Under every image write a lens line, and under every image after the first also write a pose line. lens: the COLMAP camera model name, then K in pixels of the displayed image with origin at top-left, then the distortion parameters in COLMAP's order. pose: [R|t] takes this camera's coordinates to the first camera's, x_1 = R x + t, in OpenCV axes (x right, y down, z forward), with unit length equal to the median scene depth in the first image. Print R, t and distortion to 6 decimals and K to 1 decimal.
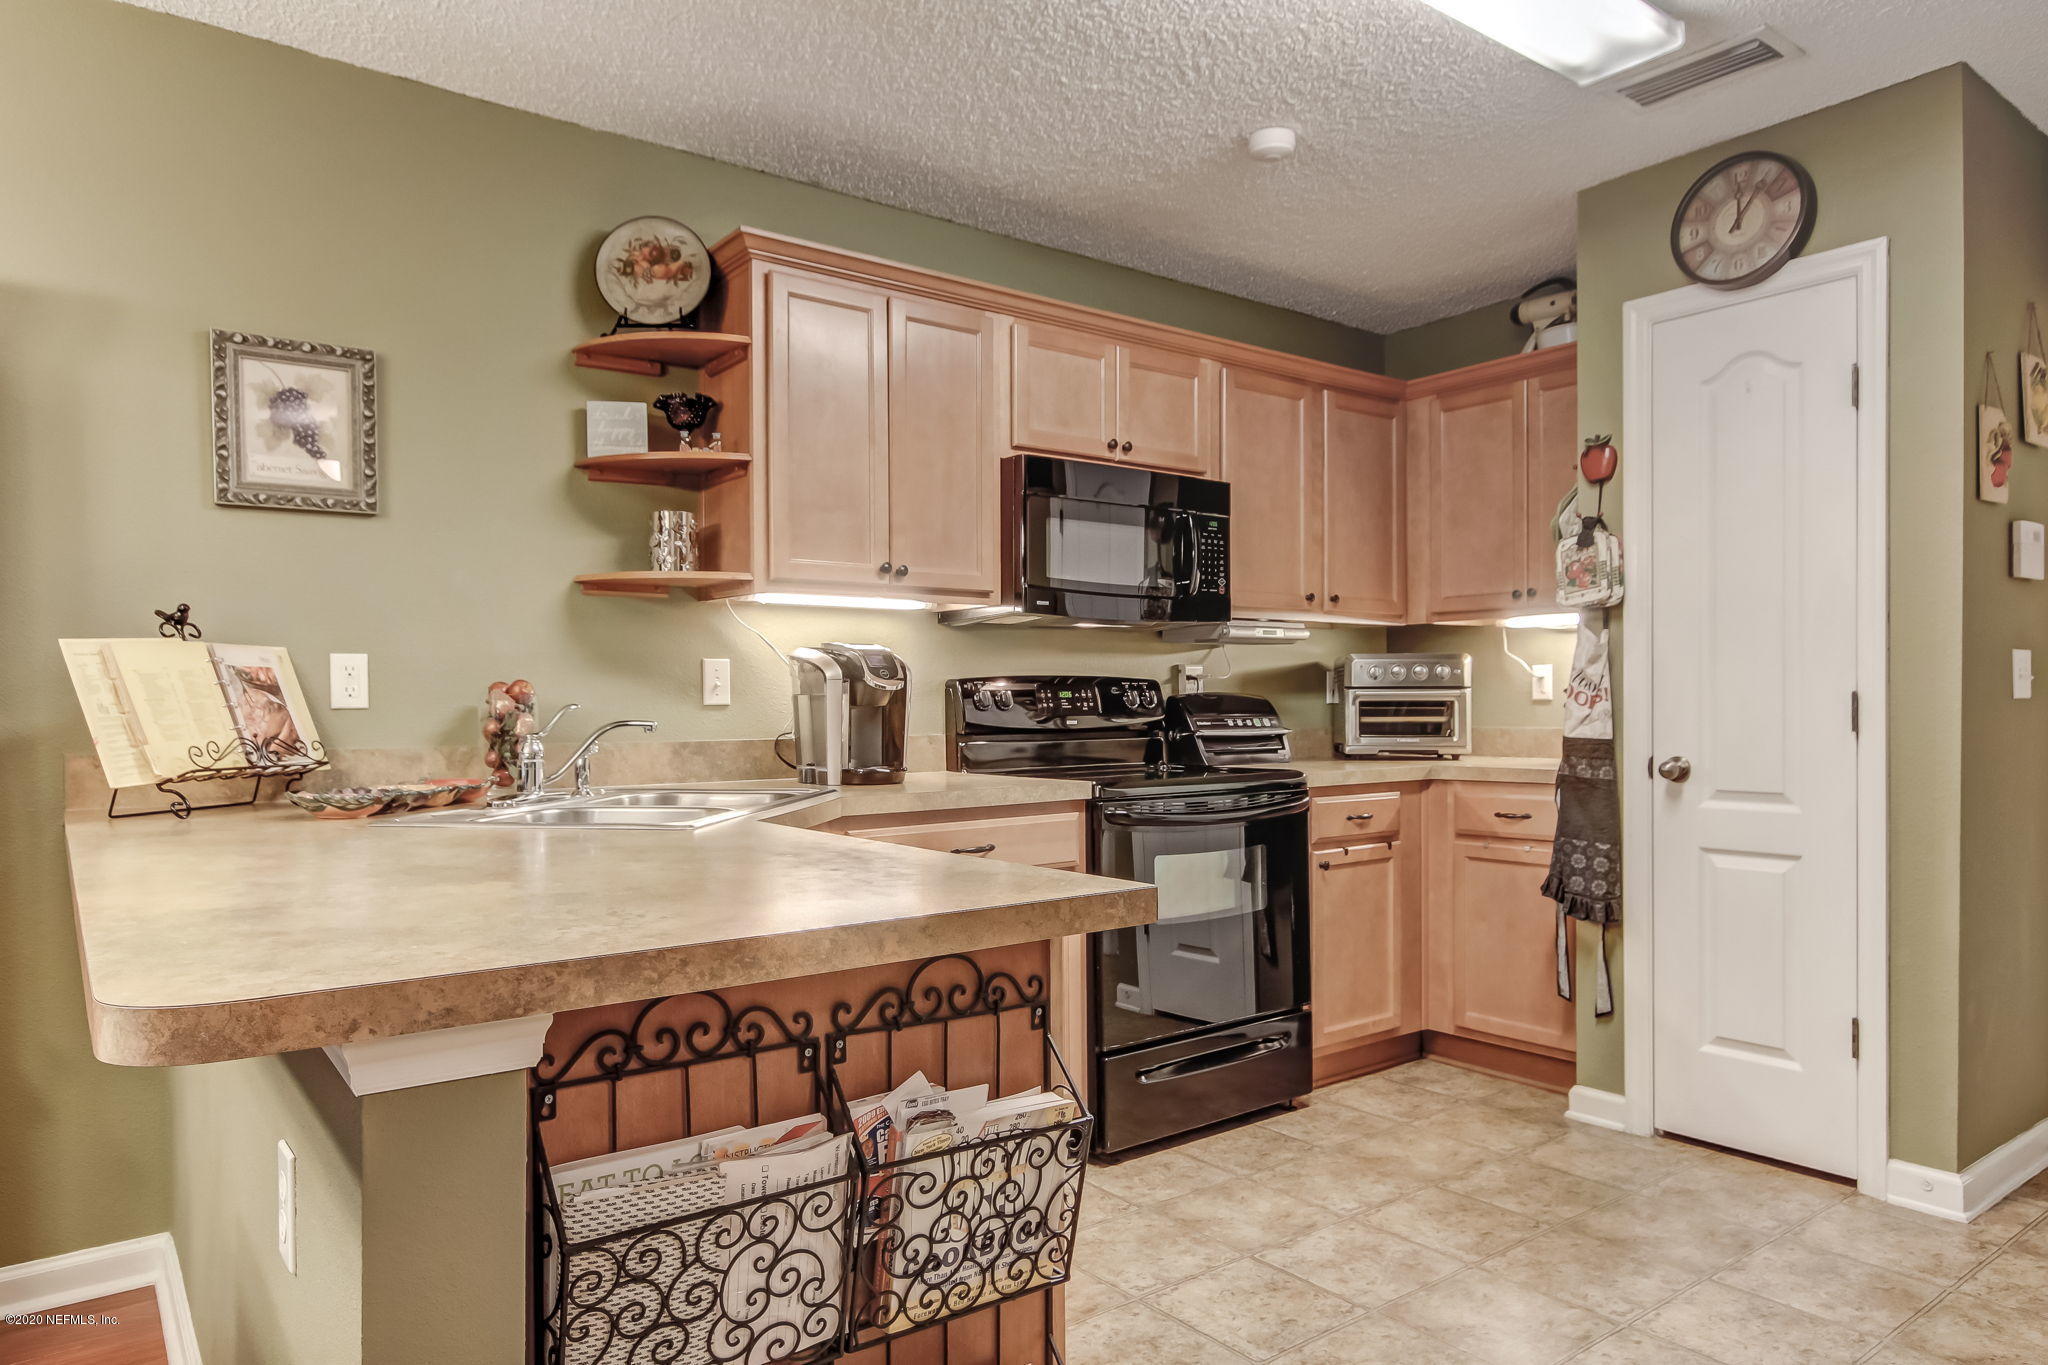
lens RADIAL K [[1287.7, 0, 1063.7], [0, 1287.7, 708.5], [0, 0, 1]] dist [0.004474, 0.002748]
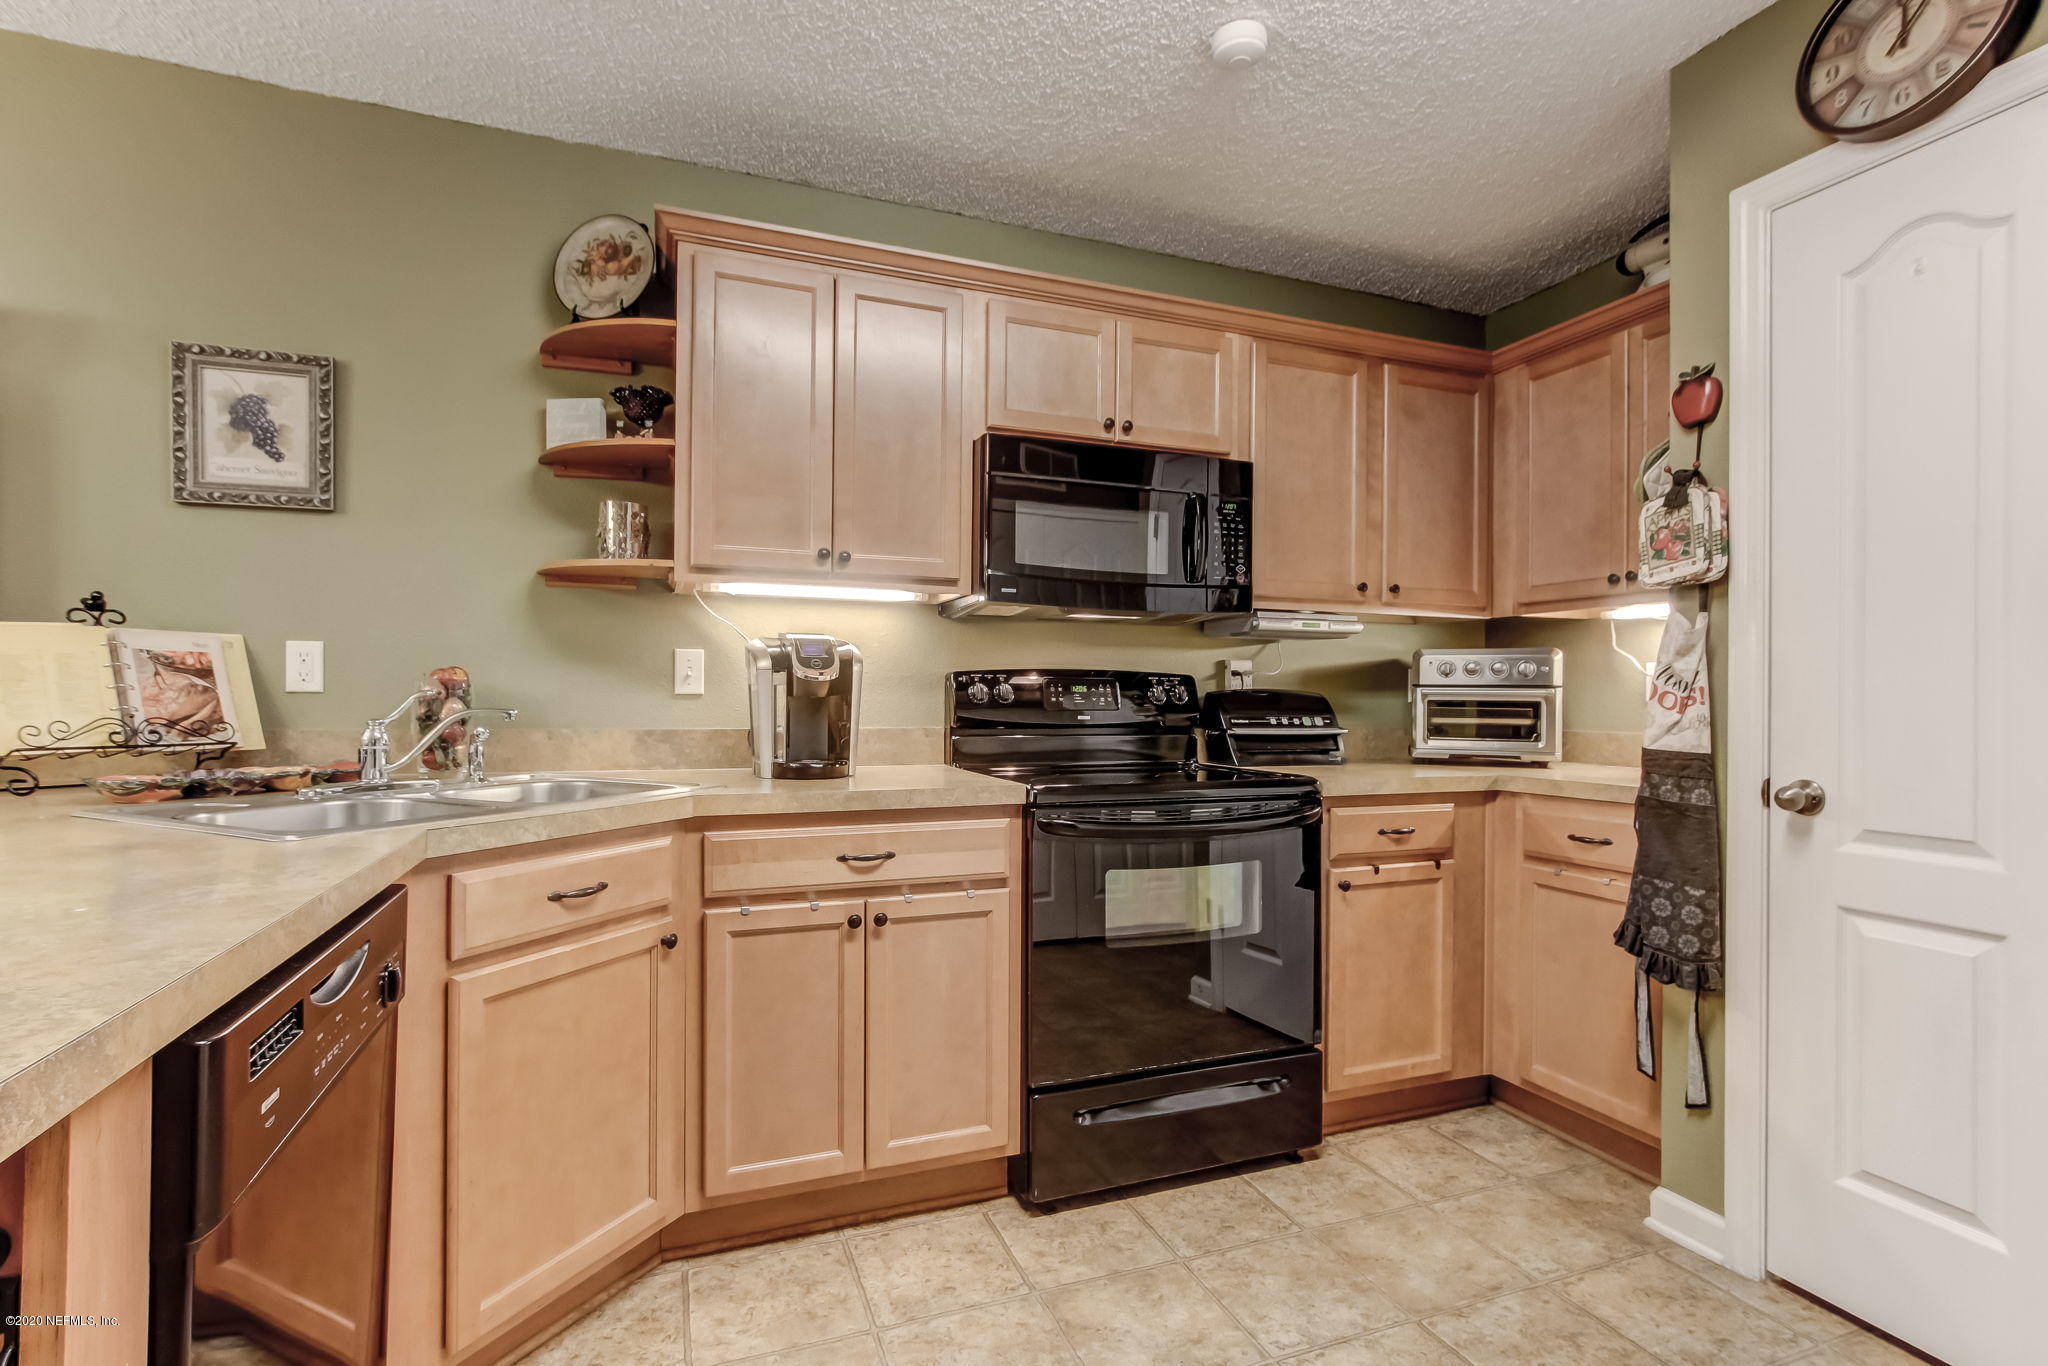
lens RADIAL K [[951.9, 0, 1054.1], [0, 951.9, 691.0], [0, 0, 1]] dist [-0.002629, -0.000338]
pose [[0.956927, 0.011870, -0.290086, 0.213423], [-0.015220, 0.999841, -0.009296, -0.002532], [0.289929, 0.013311, 0.956955, 0.338952]]
